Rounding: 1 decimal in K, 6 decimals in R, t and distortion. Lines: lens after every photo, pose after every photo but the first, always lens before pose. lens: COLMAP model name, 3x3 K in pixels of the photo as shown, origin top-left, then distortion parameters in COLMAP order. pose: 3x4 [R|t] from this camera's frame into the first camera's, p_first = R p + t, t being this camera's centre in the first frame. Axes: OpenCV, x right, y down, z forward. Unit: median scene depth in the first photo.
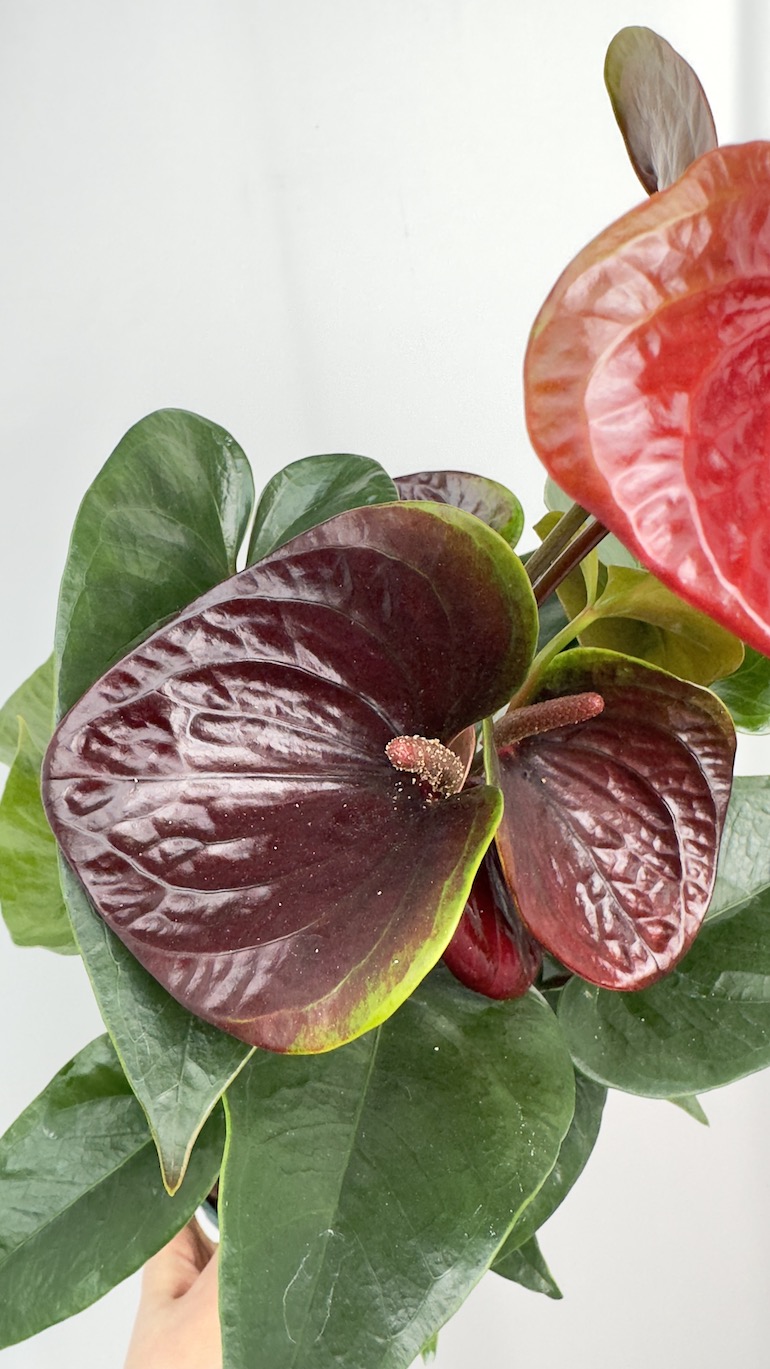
lens RADIAL K [[1051.7, 0, 385.7], [0, 1051.7, 674.8], [0, 0, 1]] dist [-0.011824, 0.026692]
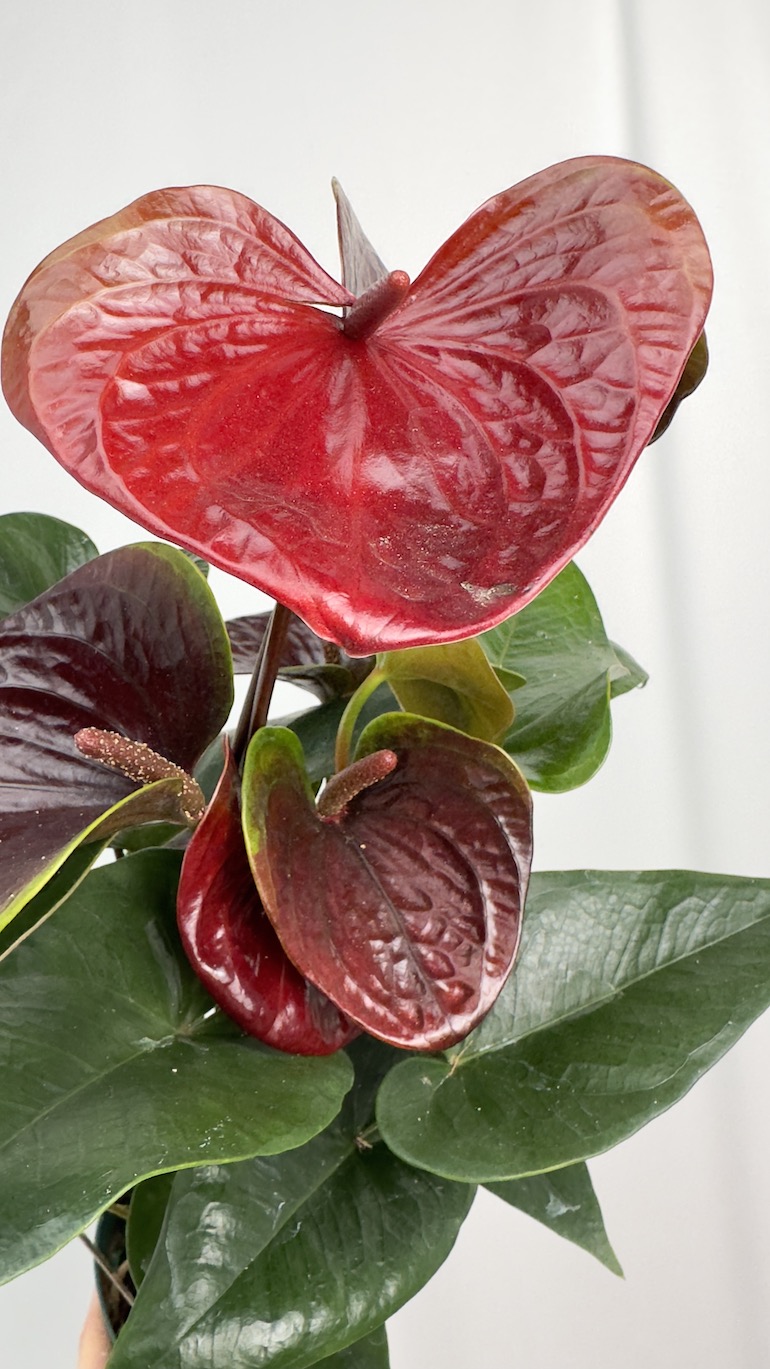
lens RADIAL K [[1051.7, 0, 385.7], [0, 1051.7, 674.8], [0, 0, 1]] dist [-0.011824, 0.026692]
pose [[0.985915, -0.025502, -0.165291, 0.364675], [-0.013719, 0.972644, -0.231895, 0.183872], [0.166683, 0.230896, 0.958595, -0.030114]]
